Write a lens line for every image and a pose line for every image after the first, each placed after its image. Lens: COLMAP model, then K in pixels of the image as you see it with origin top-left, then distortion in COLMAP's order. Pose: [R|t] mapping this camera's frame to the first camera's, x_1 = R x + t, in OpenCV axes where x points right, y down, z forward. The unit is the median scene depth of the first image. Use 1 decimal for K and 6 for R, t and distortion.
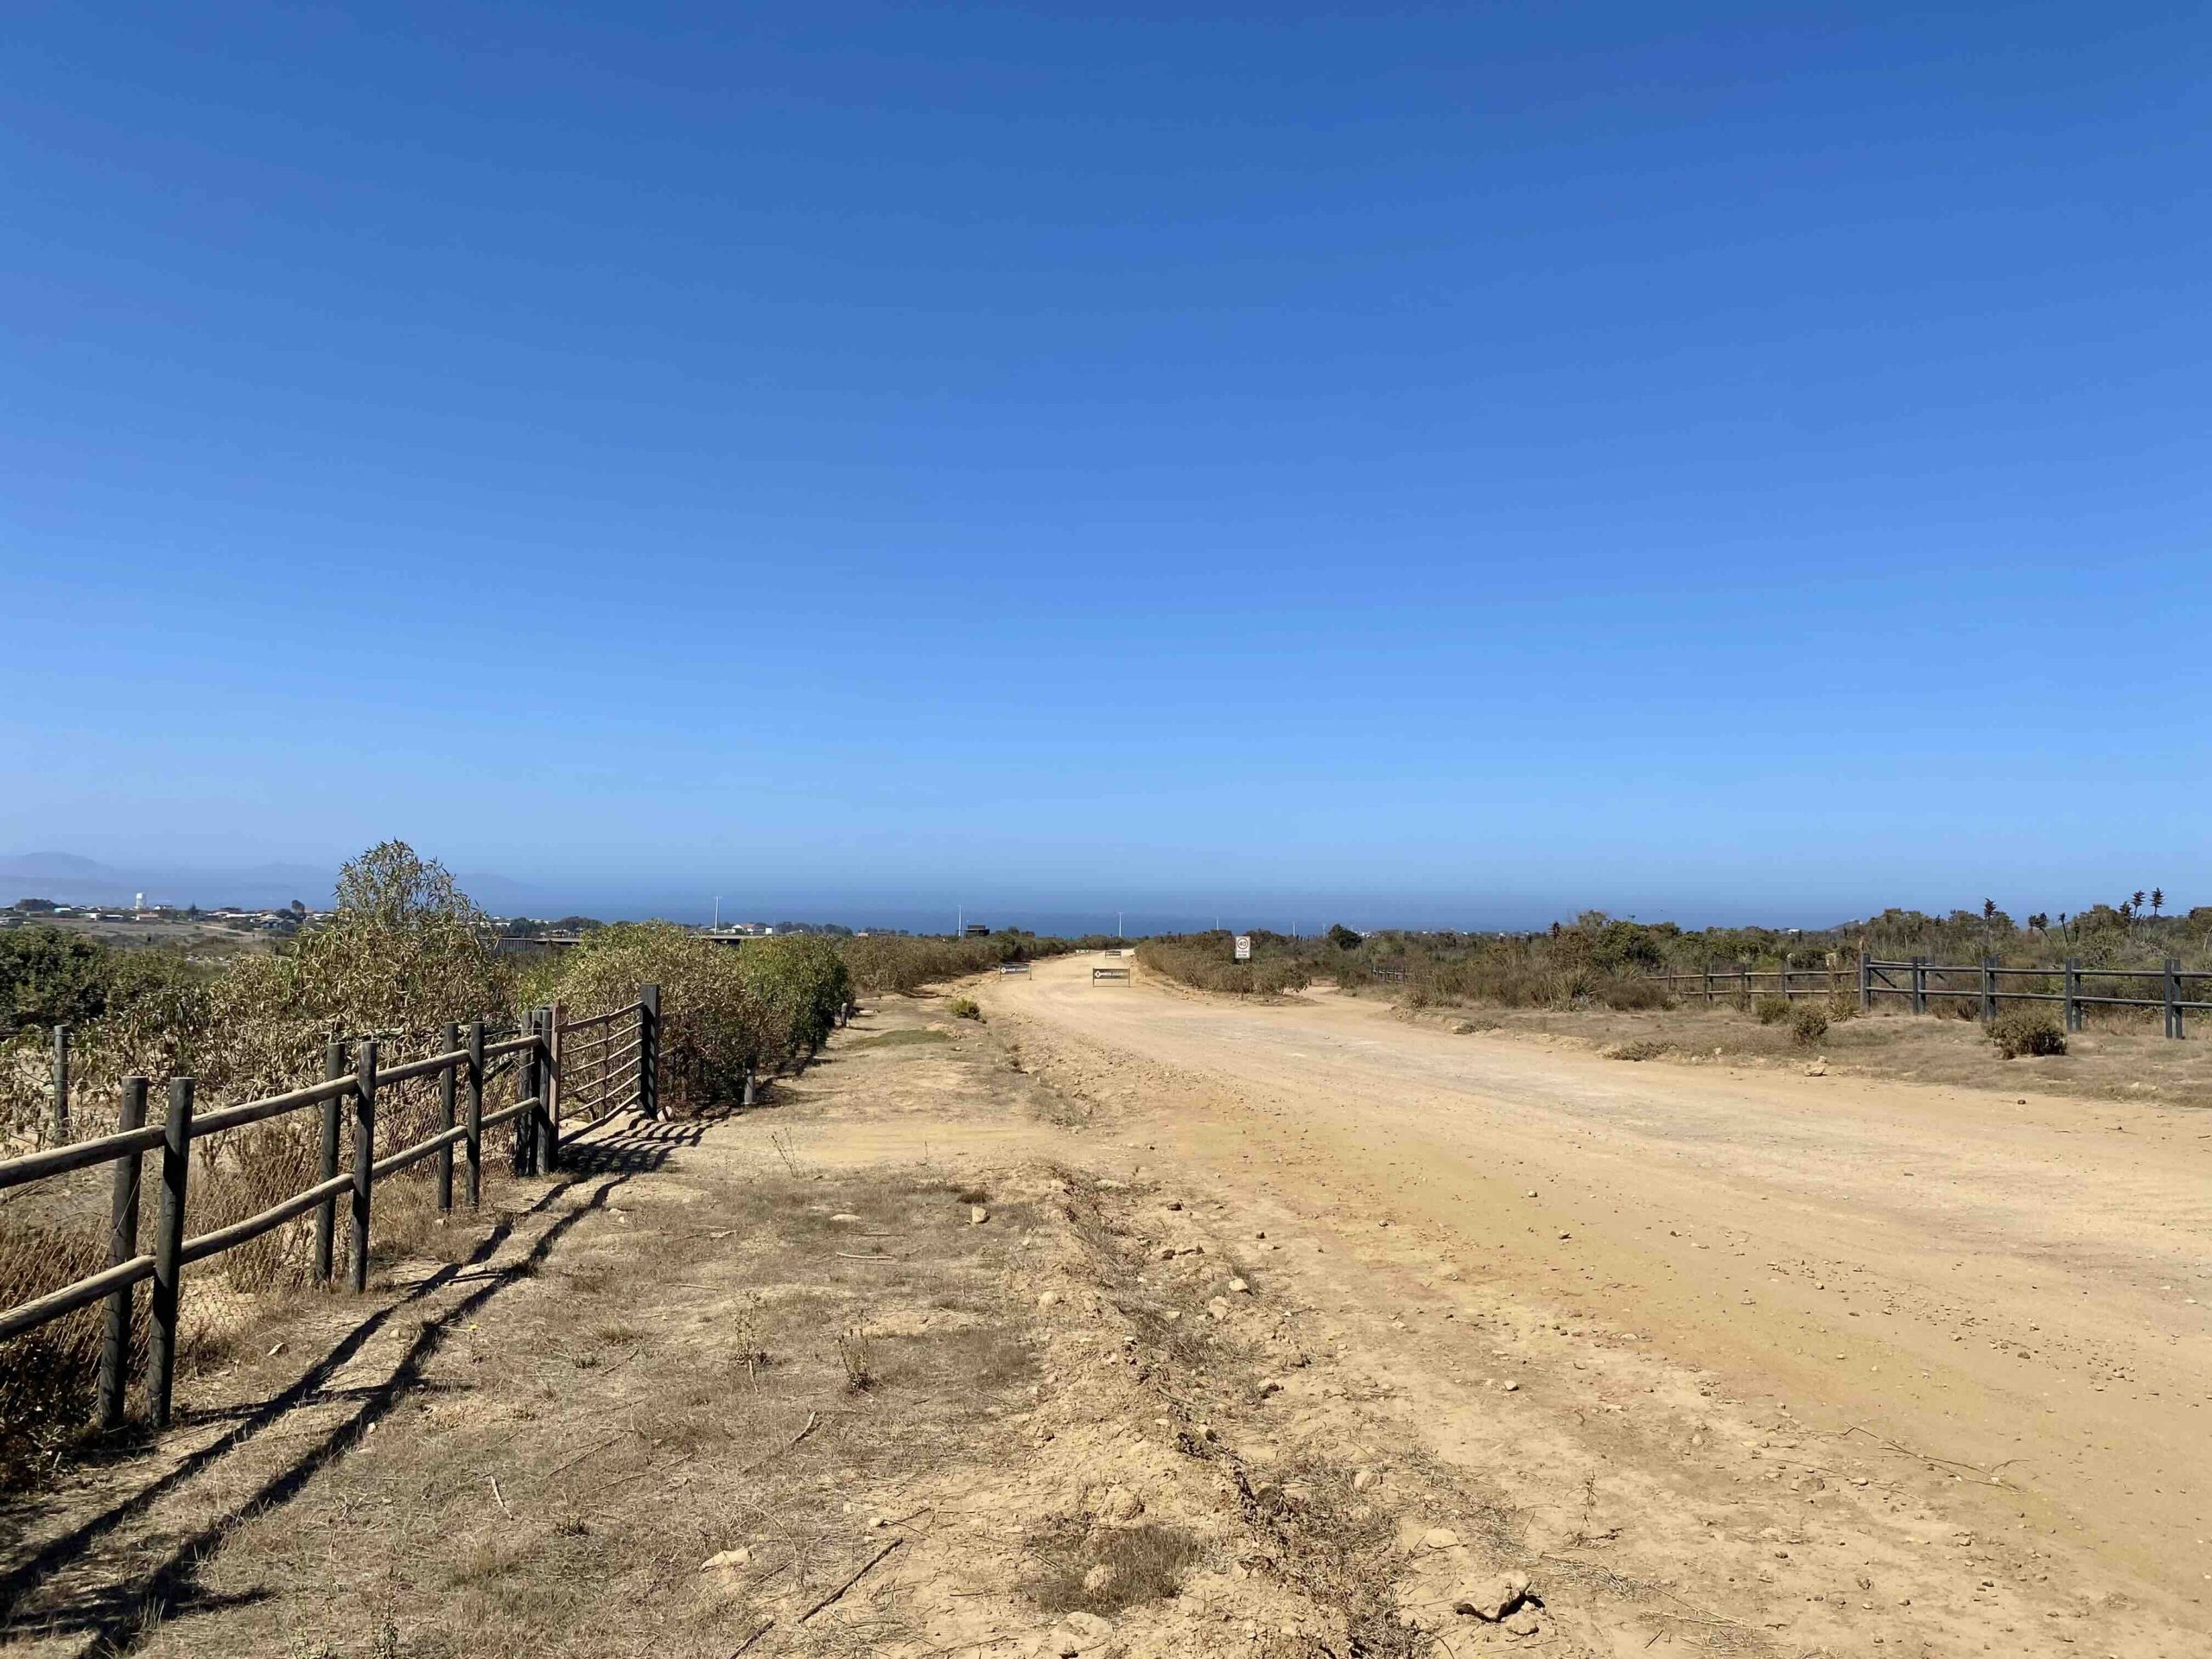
lens RADIAL K [[1623.5, 0, 1104.3], [0, 1623.5, 821.8], [0, 0, 1]] dist [0.099415, -0.000730]
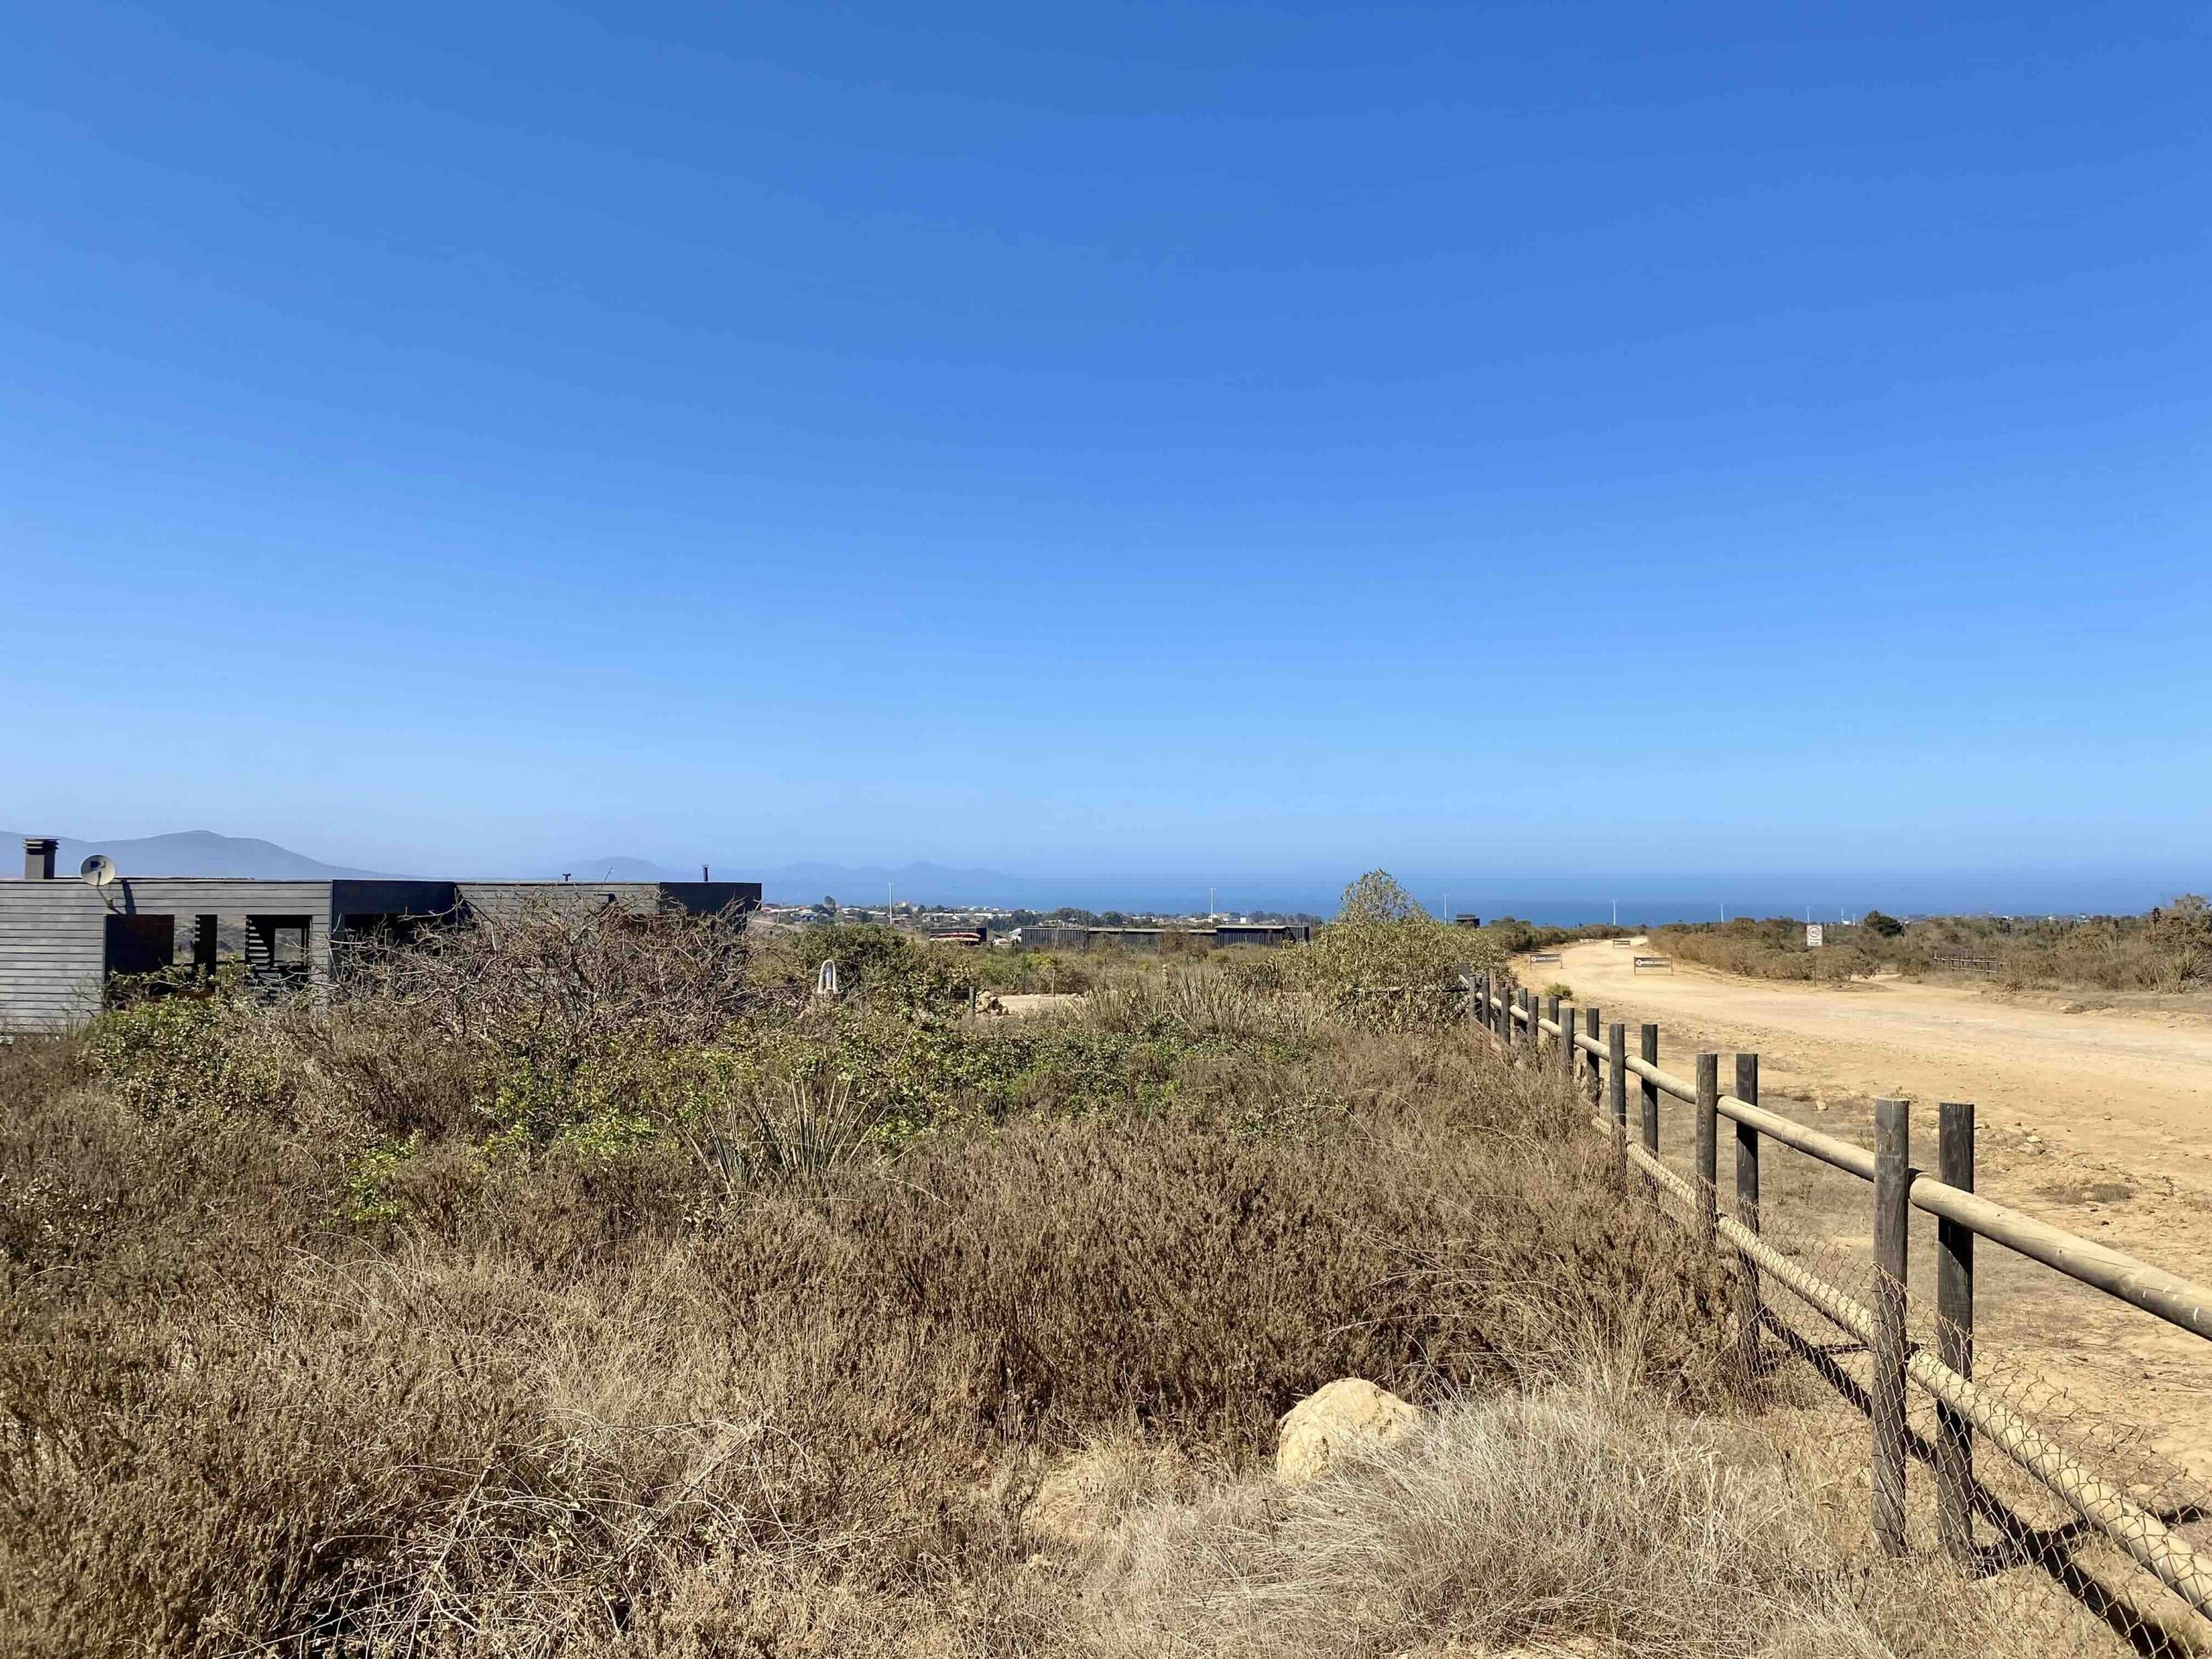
lens RADIAL K [[1647.3, 0, 1129.5], [0, 1647.3, 825.1], [0, 0, 1]] dist [0.016093, -0.007920]
pose [[0.964252, -0.025016, -0.263805, -0.050066], [0.027381, 0.999611, 0.005290, -0.009763], [0.263570, -0.012324, 0.964562, -0.121309]]
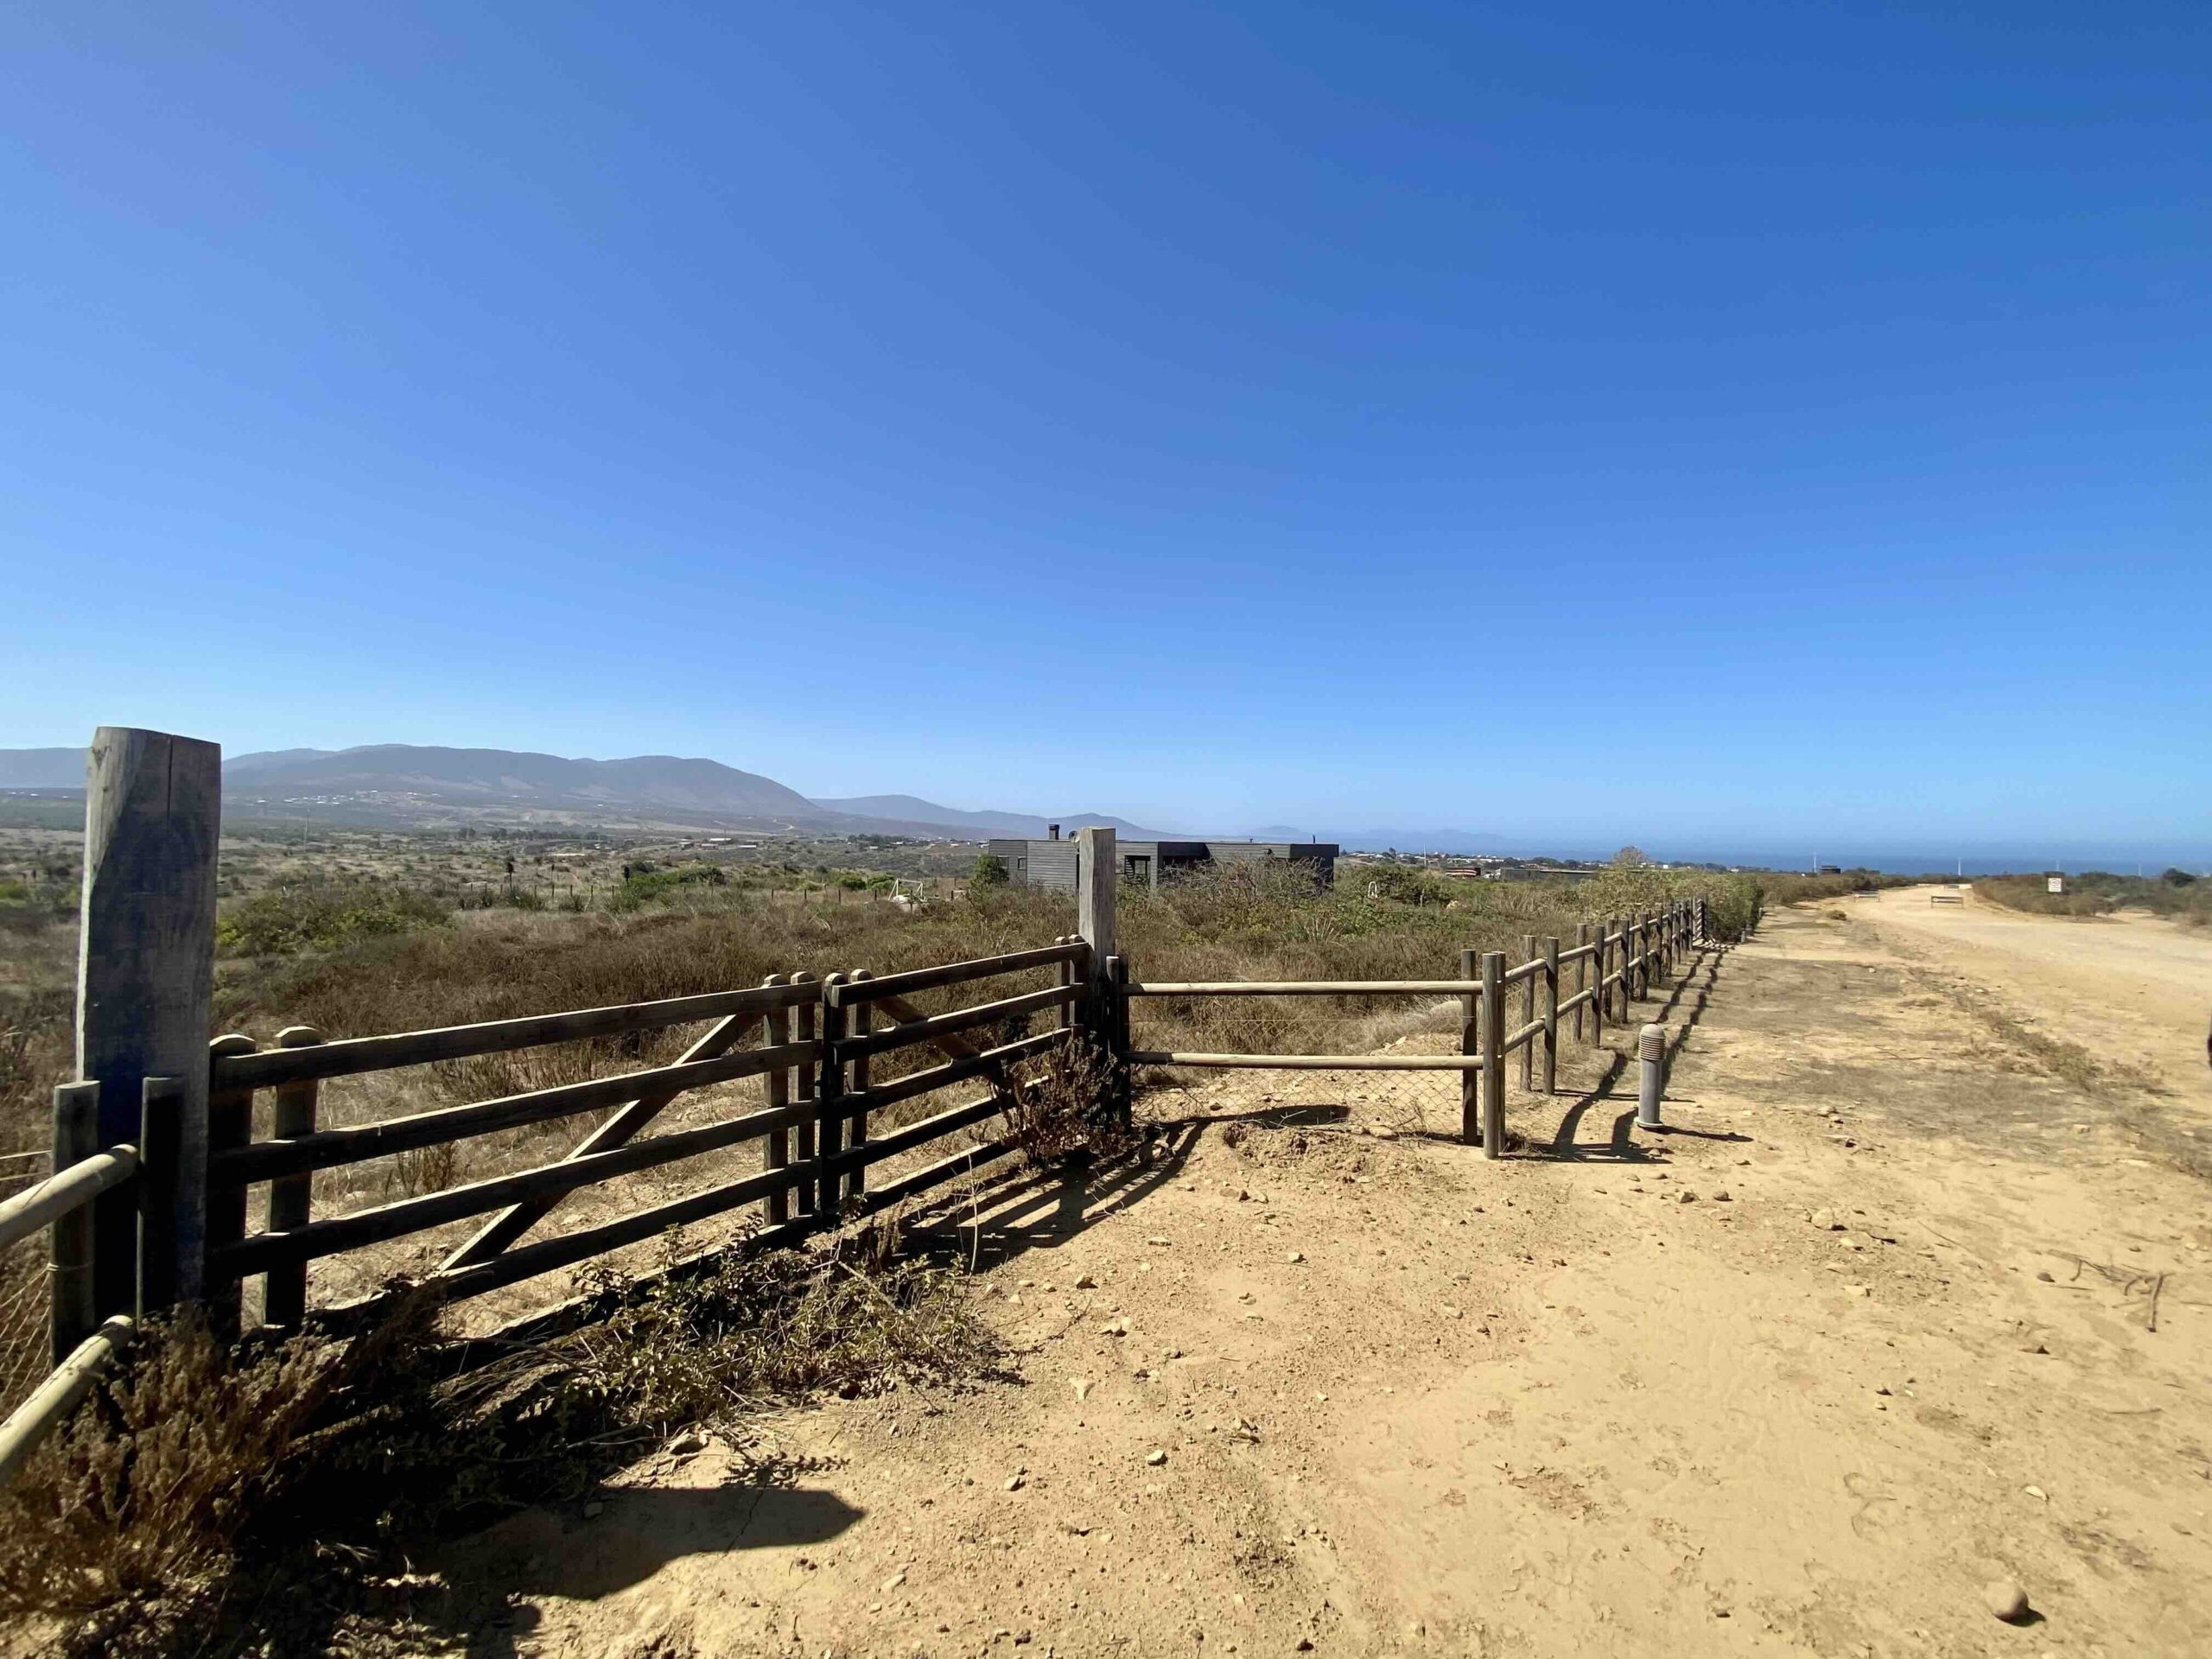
lens RADIAL K [[884.7, 0, 1101.2], [0, 884.7, 839.0], [0, 0, 1]] dist [-0.006577, -0.010897]
pose [[0.718079, -0.009282, -0.695899, 0.004558], [0.035549, 0.999095, 0.023357, -0.015701], [0.695053, -0.041511, 0.717760, -0.196237]]
